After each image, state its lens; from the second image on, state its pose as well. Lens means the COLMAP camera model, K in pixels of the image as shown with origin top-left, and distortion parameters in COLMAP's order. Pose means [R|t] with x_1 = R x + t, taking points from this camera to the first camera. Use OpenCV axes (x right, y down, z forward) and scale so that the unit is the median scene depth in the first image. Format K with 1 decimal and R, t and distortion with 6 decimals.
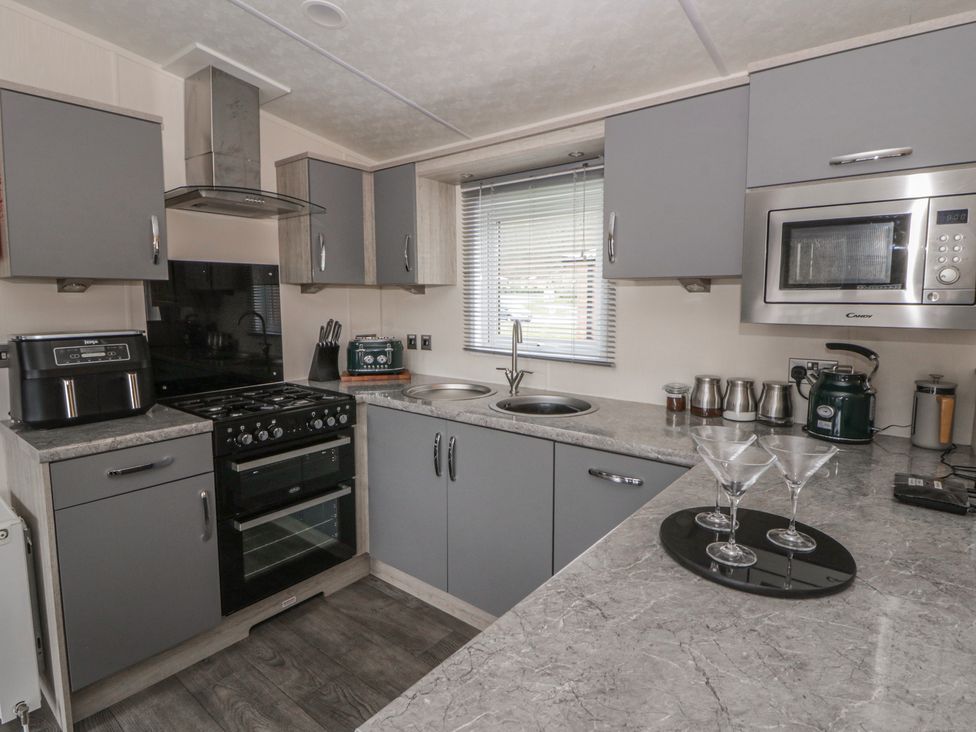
lens RADIAL K [[521.6, 0, 507.7], [0, 521.6, 348.6], [0, 0, 1]] dist [-0.002200, -0.000744]
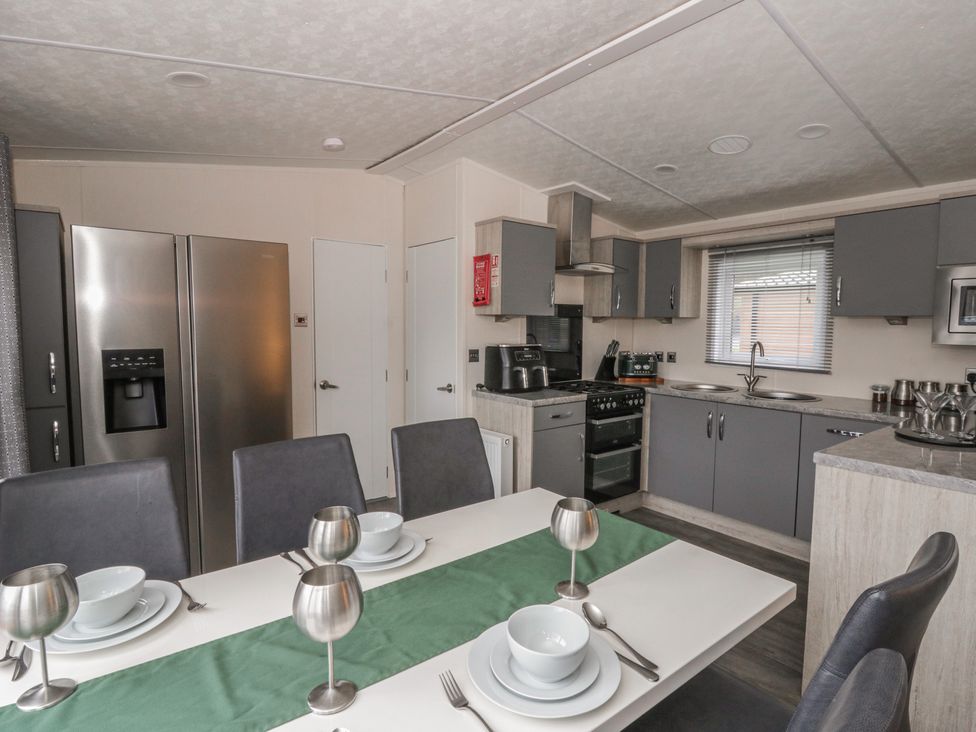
lens RADIAL K [[525.6, 0, 496.4], [0, 525.6, 364.2], [0, 0, 1]] dist [0.000631, -0.013219]
pose [[0.969283, 0.025794, -0.244592, -0.339698], [-0.030560, 0.999409, -0.015709, 0.057191], [0.244042, 0.022701, 0.969499, -0.660875]]
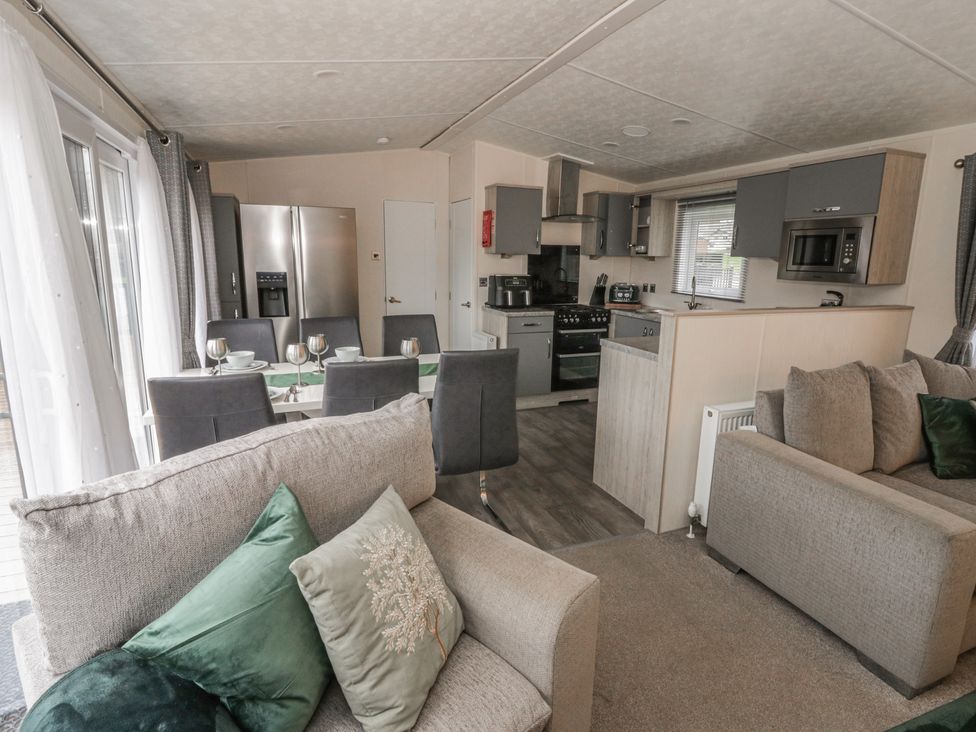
lens RADIAL K [[525.6, 0, 496.4], [0, 525.6, 364.2], [0, 0, 1]] dist [0.000631, -0.013219]
pose [[0.865248, 0.116496, -0.487622, 0.369493], [-0.065047, 0.990493, 0.121213, 0.080422], [0.497107, -0.073161, 0.864599, -1.086094]]
